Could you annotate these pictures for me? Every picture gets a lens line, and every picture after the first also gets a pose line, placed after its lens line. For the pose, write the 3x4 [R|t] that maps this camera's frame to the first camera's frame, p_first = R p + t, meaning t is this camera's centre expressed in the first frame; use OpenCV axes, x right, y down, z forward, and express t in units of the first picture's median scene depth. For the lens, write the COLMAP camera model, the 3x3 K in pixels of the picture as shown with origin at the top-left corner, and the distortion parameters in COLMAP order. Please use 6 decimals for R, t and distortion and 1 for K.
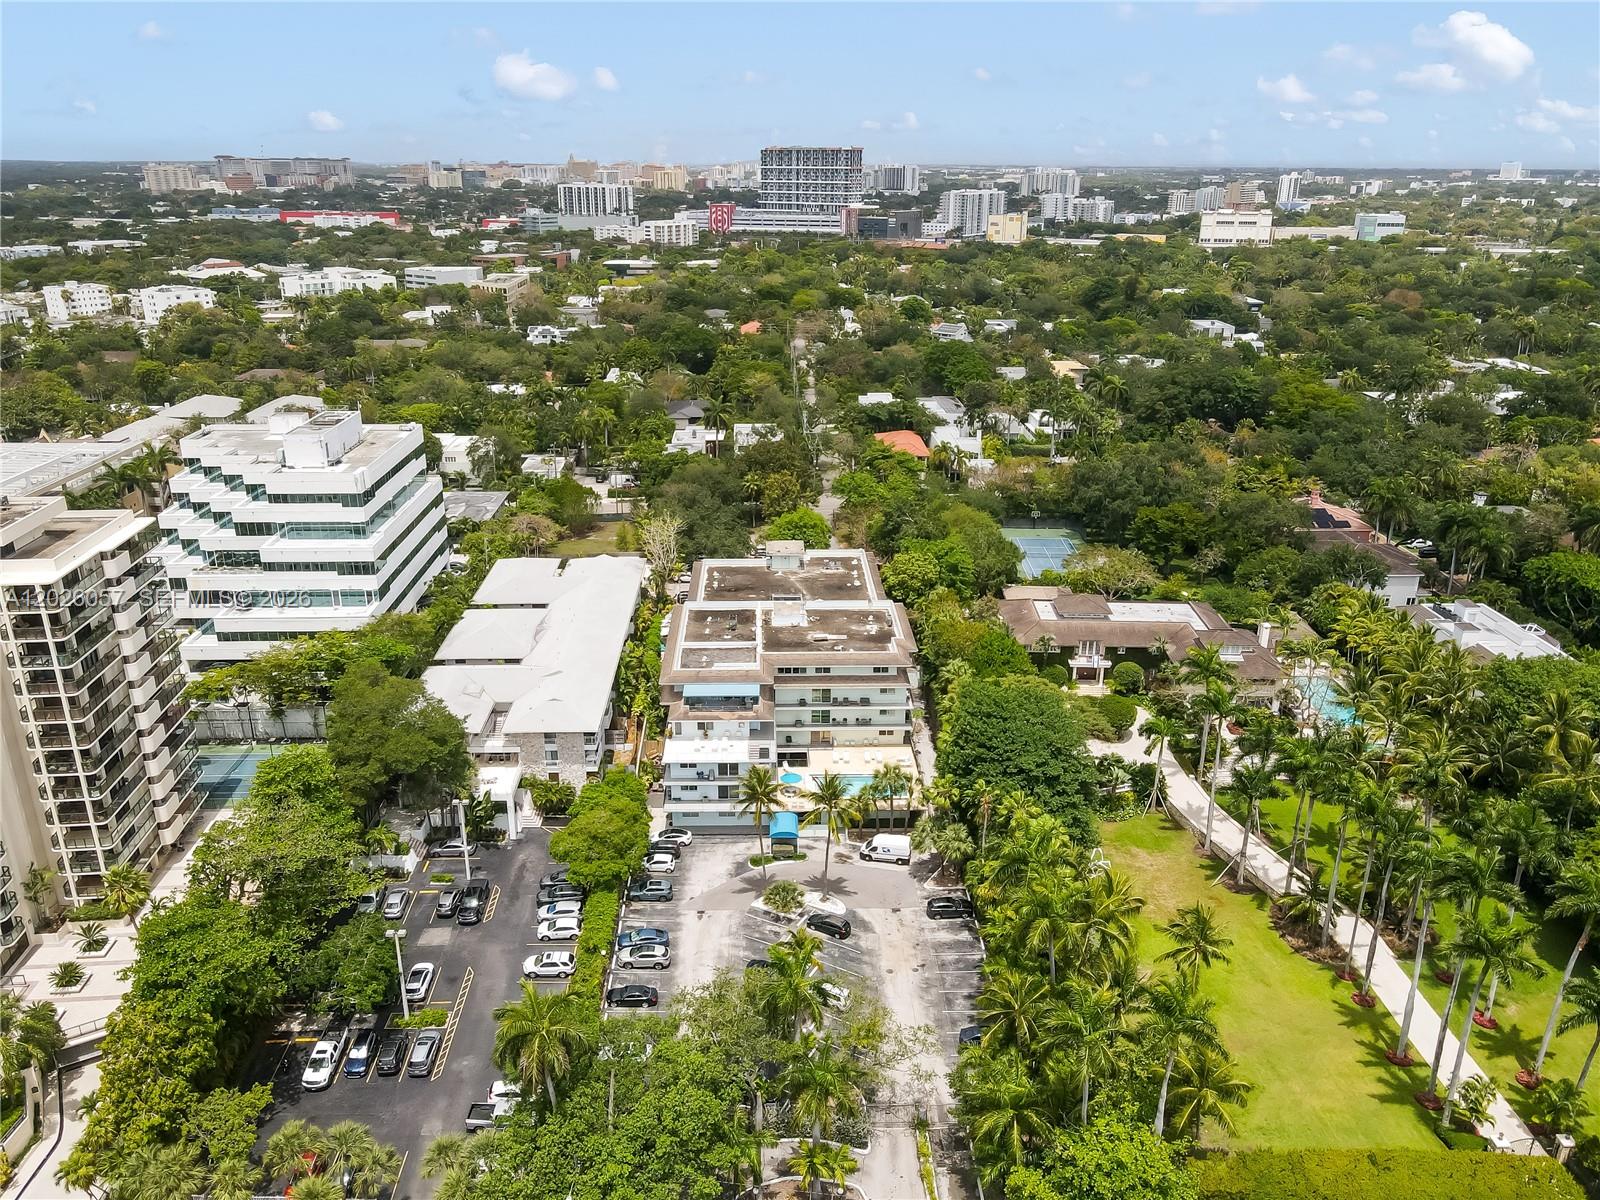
lens RADIAL K [[1195.2, 0, 800.0], [0, 1195.2, 600.0], [0, 0, 1]] dist [0.003655, 0.007438]
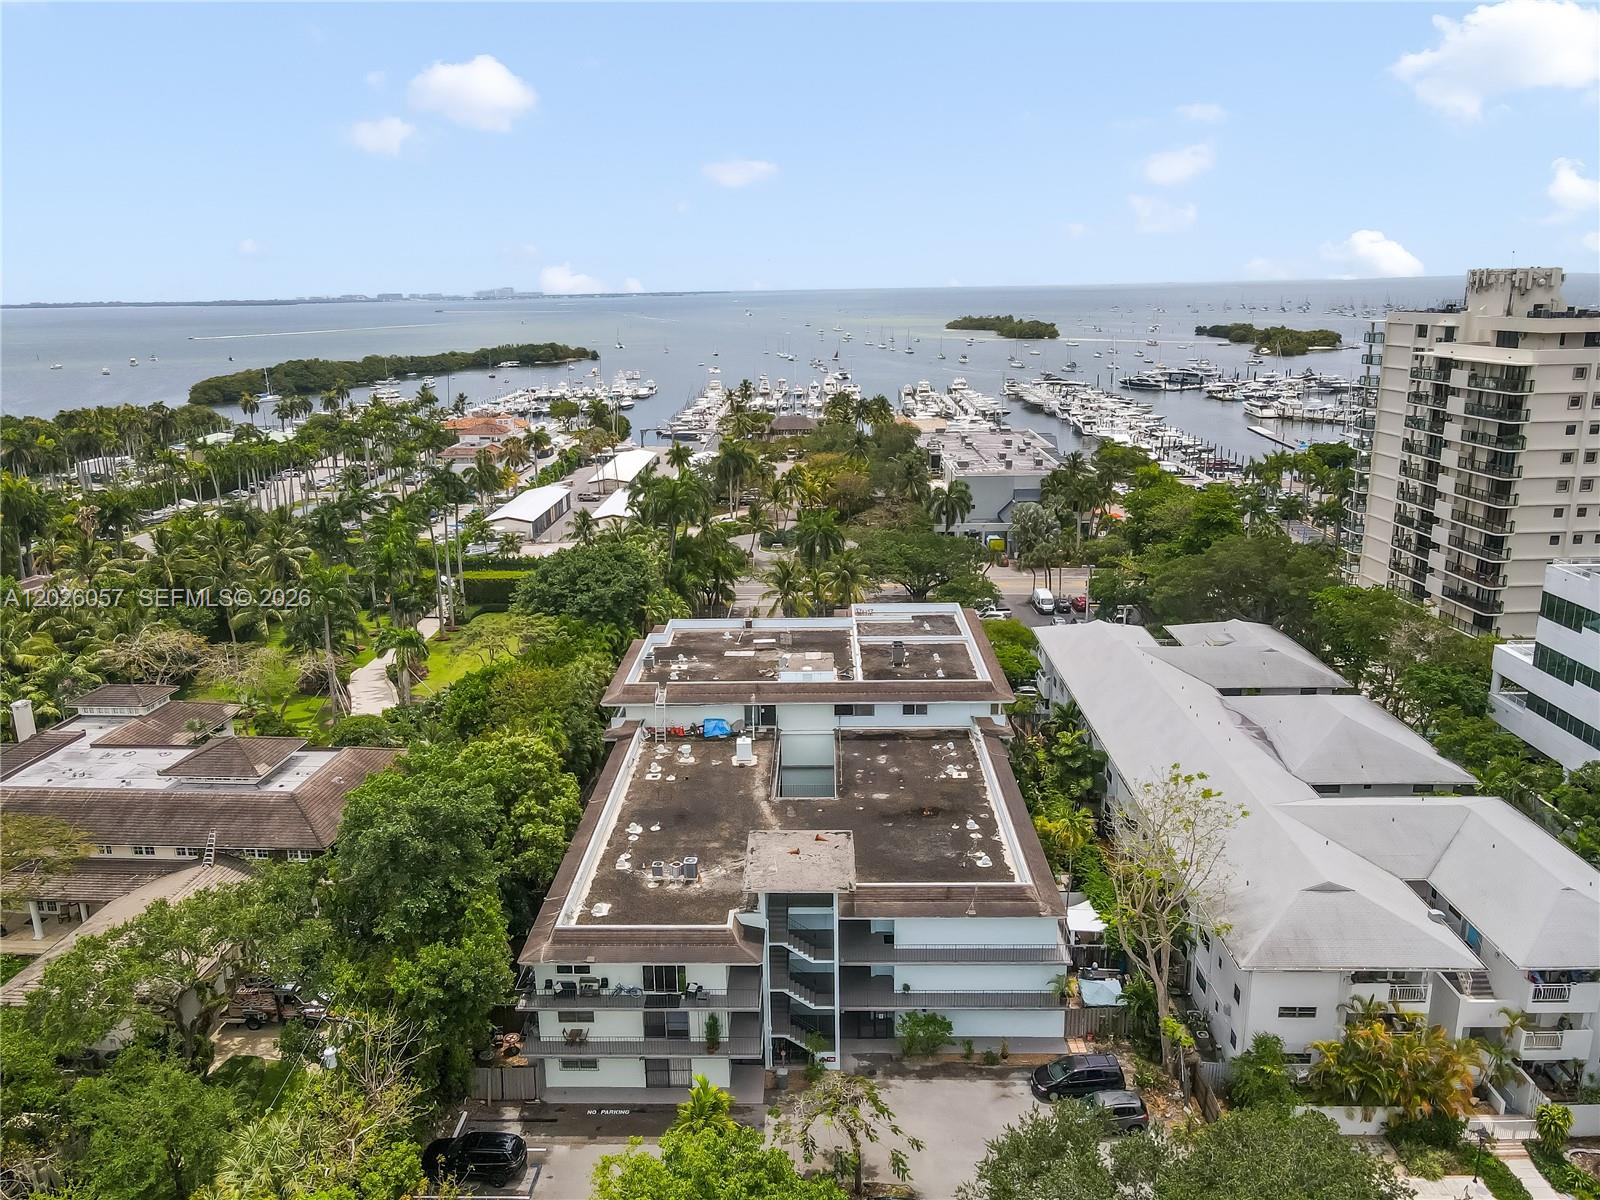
lens RADIAL K [[1189.9, 0, 783.5], [0, 1189.9, 610.1], [0, 0, 1]] dist [0.002725, 0.004498]
pose [[-0.998026, 0.001894, 0.062779, -0.035590], [0.038189, 0.811847, 0.582620, -0.373866], [-0.049864, 0.583867, -0.810317, 1.518139]]
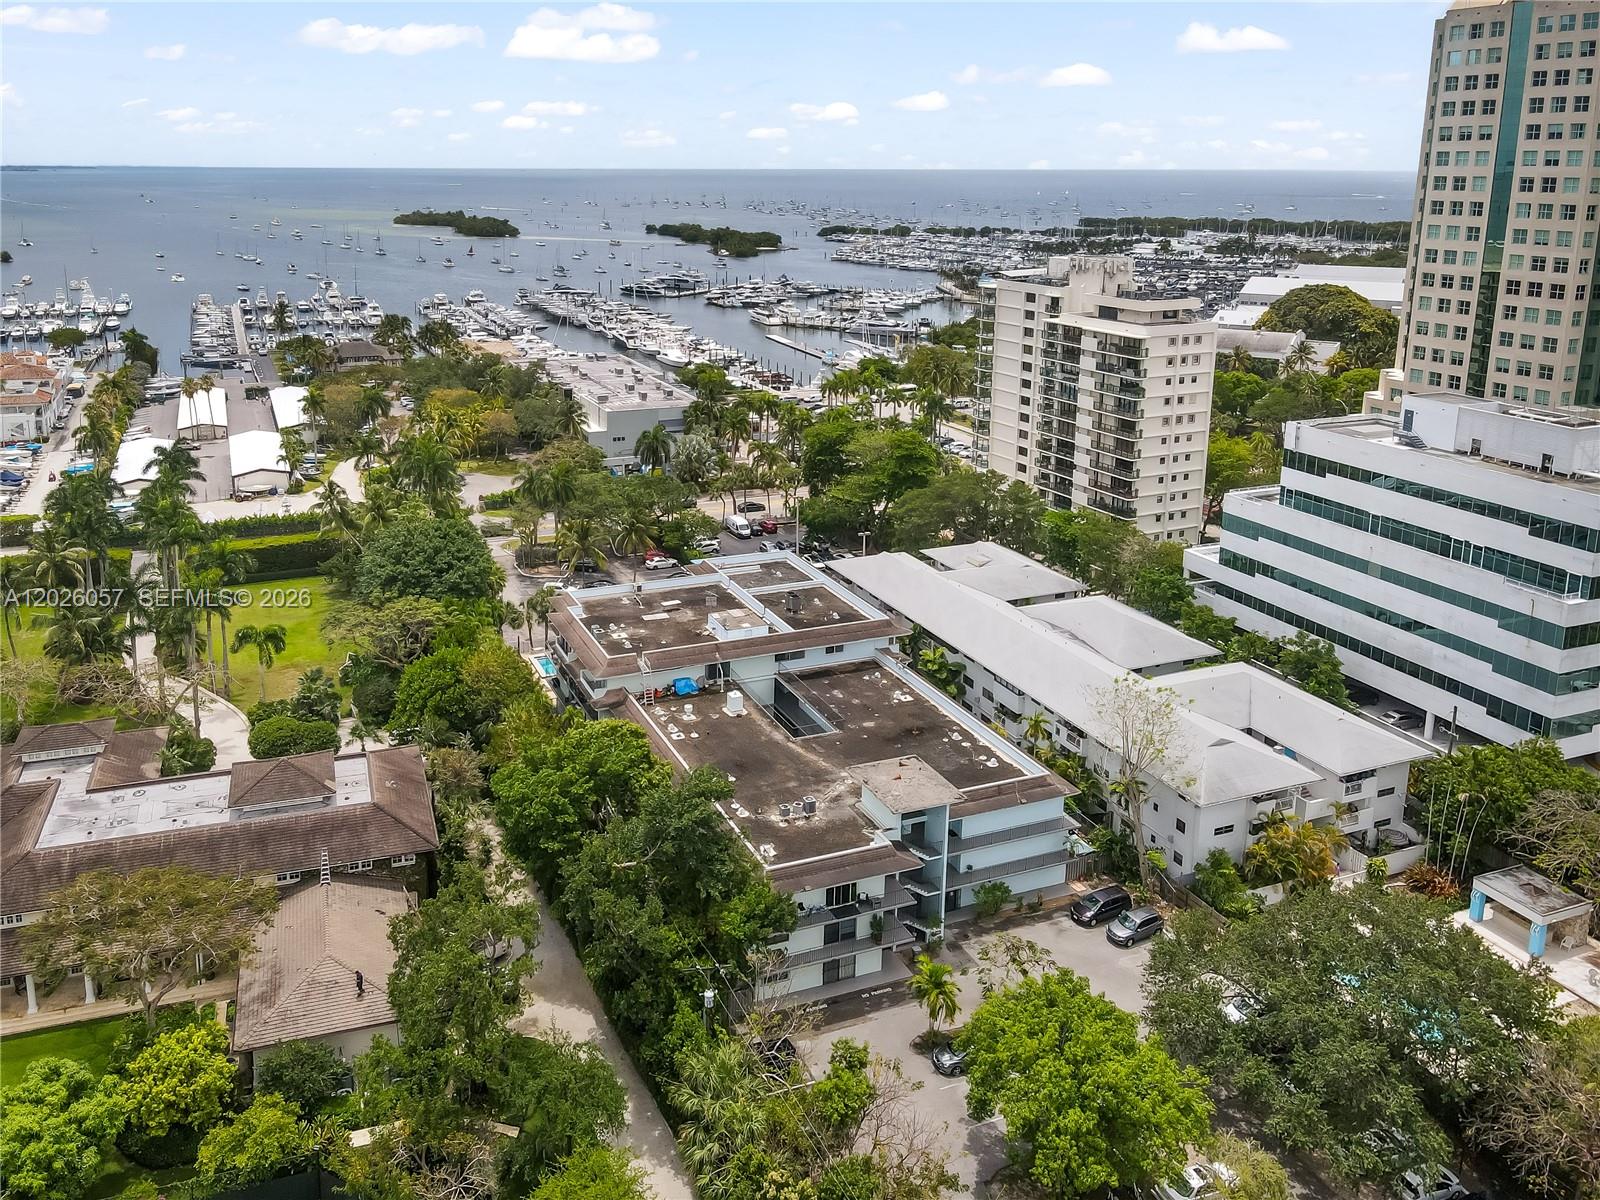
lens RADIAL K [[1230.9, 0, 695.1], [0, 1230.9, 422.3], [0, 0, 1]] dist [-0.001680, 0.001496]
pose [[-0.946619, 0.063615, -0.316016, 0.249907], [-0.113885, 0.851118, 0.512472, -0.482227], [0.301568, 0.521105, -0.798440, 1.568468]]
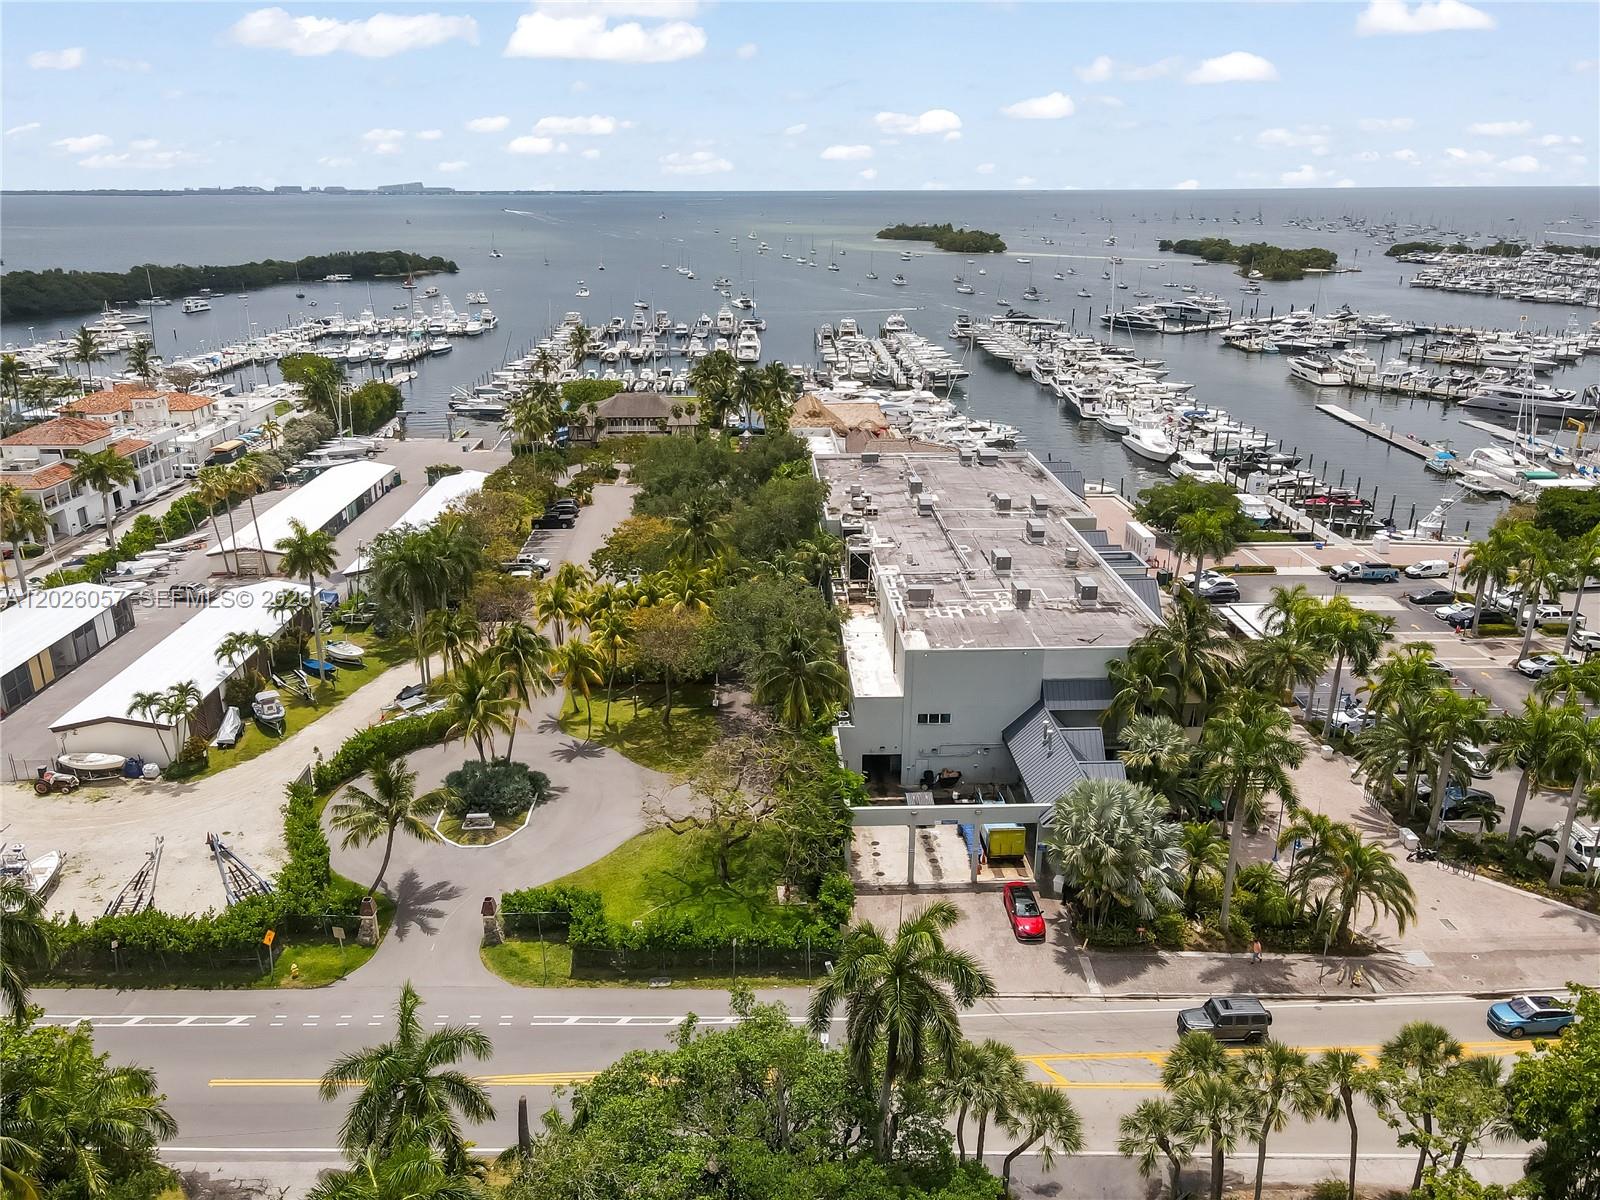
lens RADIAL K [[1230.5, 0, 800.6], [0, 1230.5, 659.0], [0, 0, 1]] dist [0.007243, 0.007312]
pose [[-0.999914, 0.006184, -0.011538, -0.094230], [-0.003007, 0.749344, 0.662174, -0.060955], [0.012741, 0.662152, -0.749261, 0.701413]]
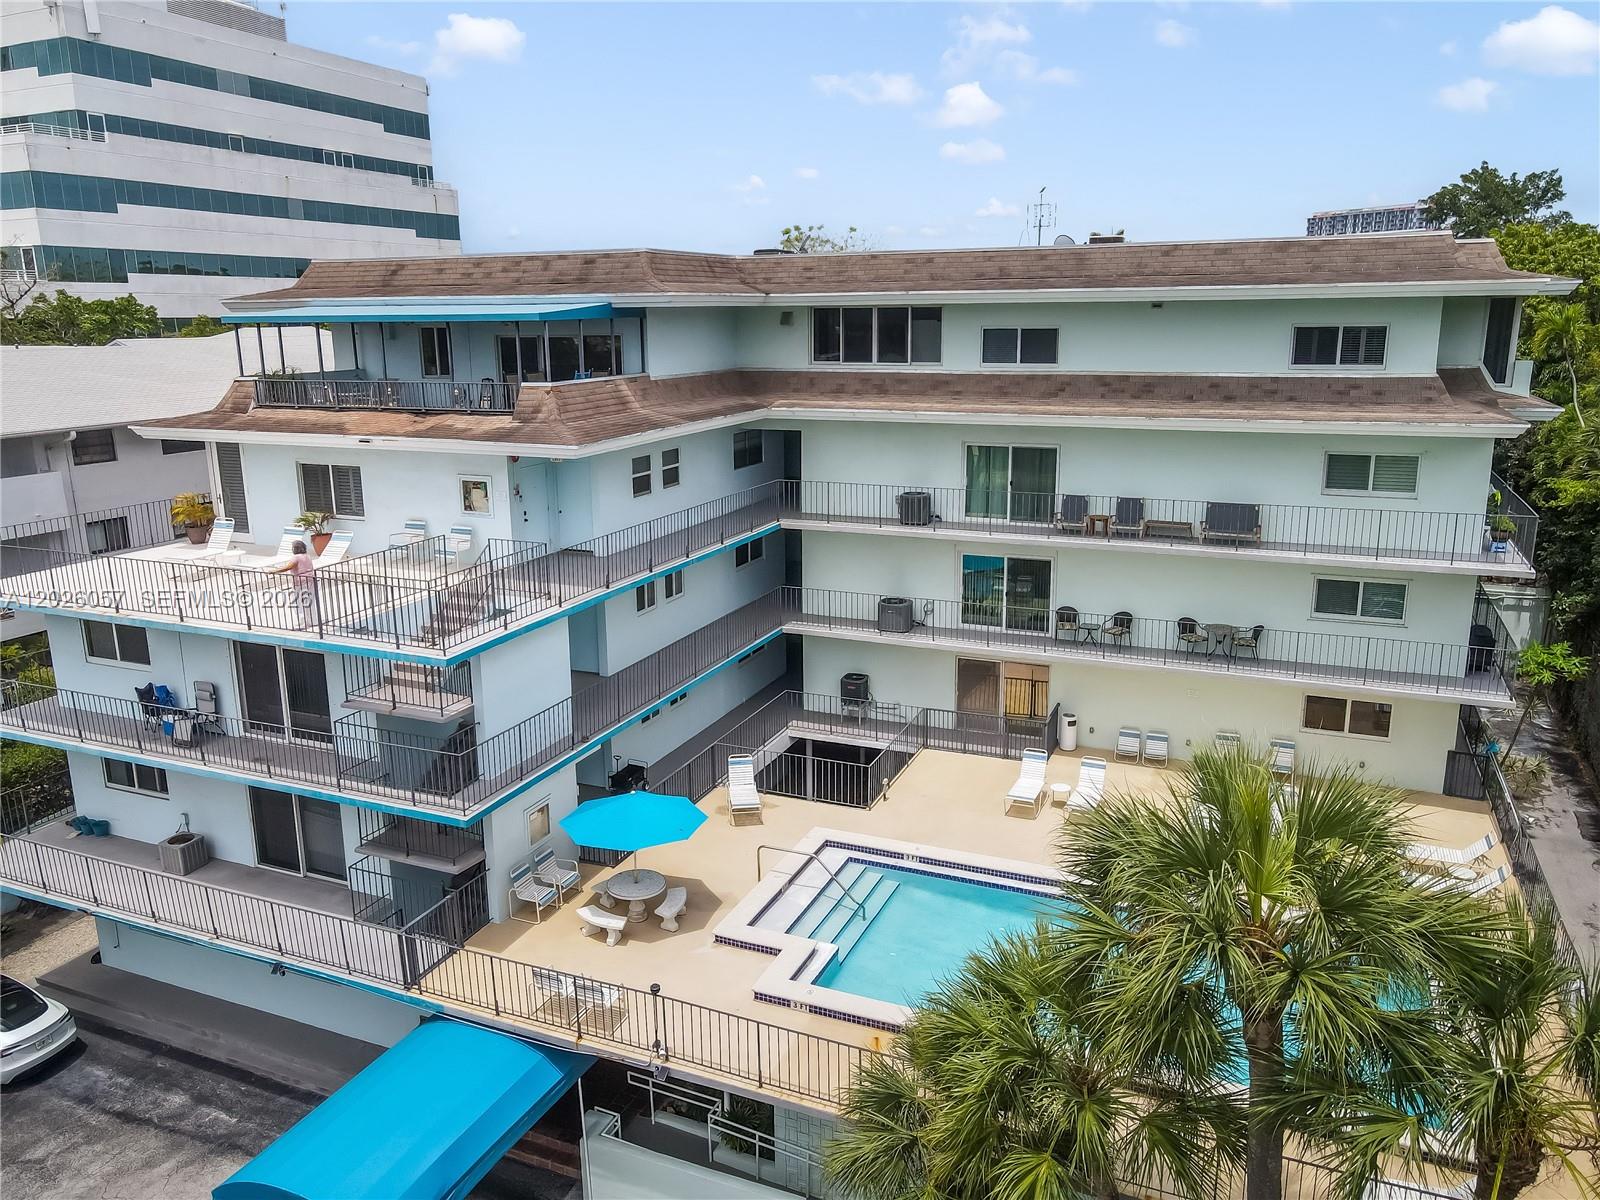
lens RADIAL K [[1195.2, 0, 800.0], [0, 1195.2, 600.0], [0, 0, 1]] dist [0.003655, 0.007438]
pose [[0.908246, 0.083243, -0.410073, 0.068667], [-0.132633, 0.986750, -0.093455, 0.119479], [0.396860, 0.139269, 0.907252, 0.776053]]
